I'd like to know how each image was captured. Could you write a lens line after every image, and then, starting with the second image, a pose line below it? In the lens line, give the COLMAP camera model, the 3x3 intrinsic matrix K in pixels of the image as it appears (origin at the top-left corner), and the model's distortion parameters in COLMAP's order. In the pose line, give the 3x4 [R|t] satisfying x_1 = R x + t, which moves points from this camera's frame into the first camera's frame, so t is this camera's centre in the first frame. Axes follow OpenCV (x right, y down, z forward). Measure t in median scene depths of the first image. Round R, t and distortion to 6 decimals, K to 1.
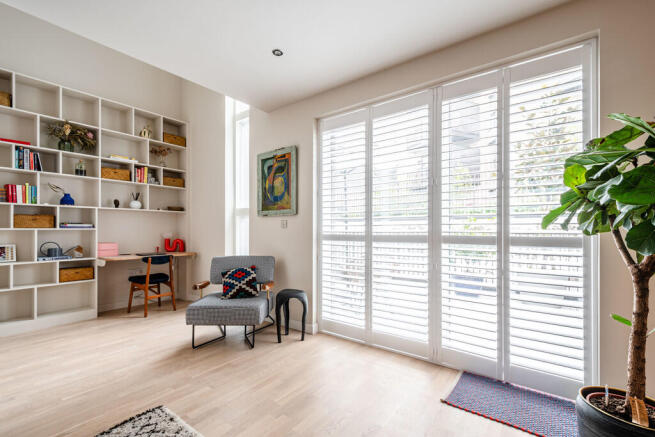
lens RADIAL K [[288.7, 0, 327.4], [0, 288.7, 229.9], [0, 0, 1]] dist [0.004196, 0.000447]
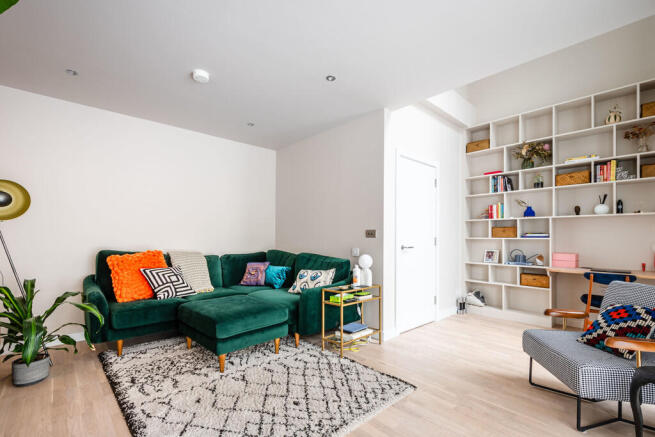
lens RADIAL K [[287.0, 0, 320.1], [0, 287.0, 238.1], [0, 0, 1]] dist [-0.003349, -0.000481]
pose [[-0.175224, -0.000770, -0.984528, 0.330777], [-0.008730, 0.999962, 0.000772, 0.001499], [0.984490, 0.008730, -0.175224, 0.418275]]
